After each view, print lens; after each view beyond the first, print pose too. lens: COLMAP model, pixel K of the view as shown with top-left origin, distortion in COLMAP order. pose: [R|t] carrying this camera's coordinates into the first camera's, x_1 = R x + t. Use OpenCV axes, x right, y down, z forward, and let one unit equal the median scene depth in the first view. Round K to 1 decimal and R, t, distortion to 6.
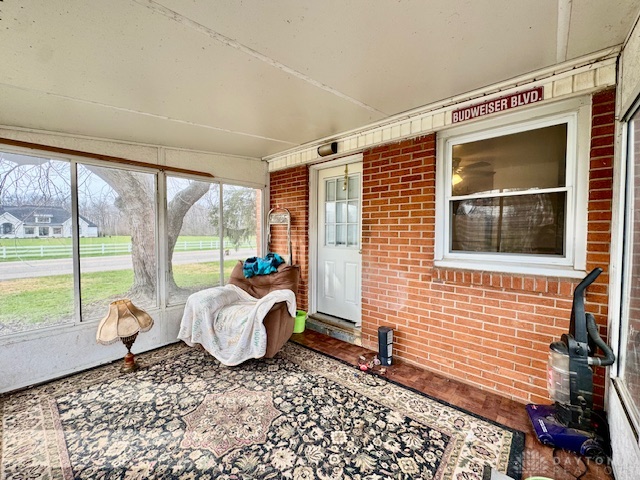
lens RADIAL K [[257.1, 0, 318.3], [0, 257.1, 238.7], [0, 0, 1]] dist [-0.002169, -0.000799]
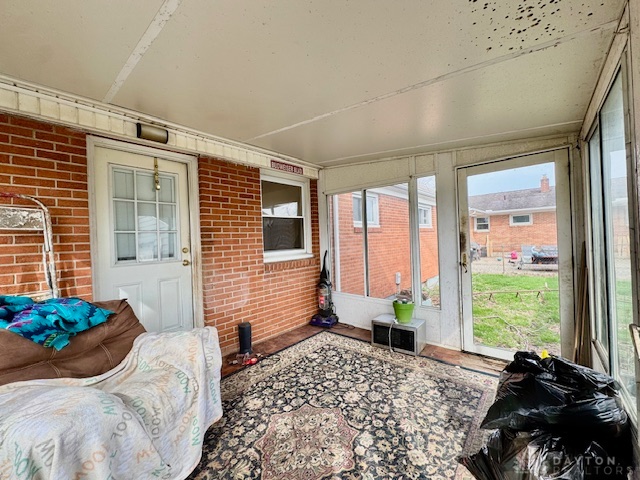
lens RADIAL K [[257.1, 0, 320.7], [0, 257.1, 237.7], [0, 0, 1]] dist [-0.002169, -0.000799]
pose [[-0.013939, 0.003566, 0.999896, -1.116928], [0.072988, 0.997330, -0.002539, -0.003286], [-0.997235, 0.072945, -0.014162, 0.828817]]
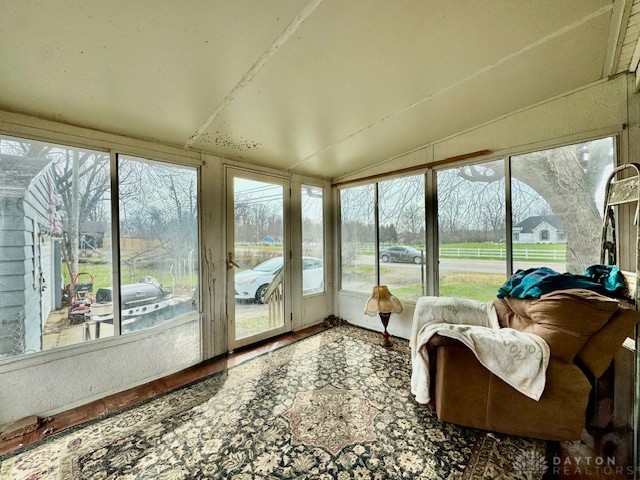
lens RADIAL K [[257.1, 0, 322.5], [0, 257.1, 240.8], [0, 0, 1]] dist [-0.002169, -0.000799]
pose [[-0.046522, 0.001059, -0.998917, 0.572121], [-0.025908, 0.999662, 0.002266, 0.035557], [0.998581, 0.025986, -0.046479, 0.900028]]
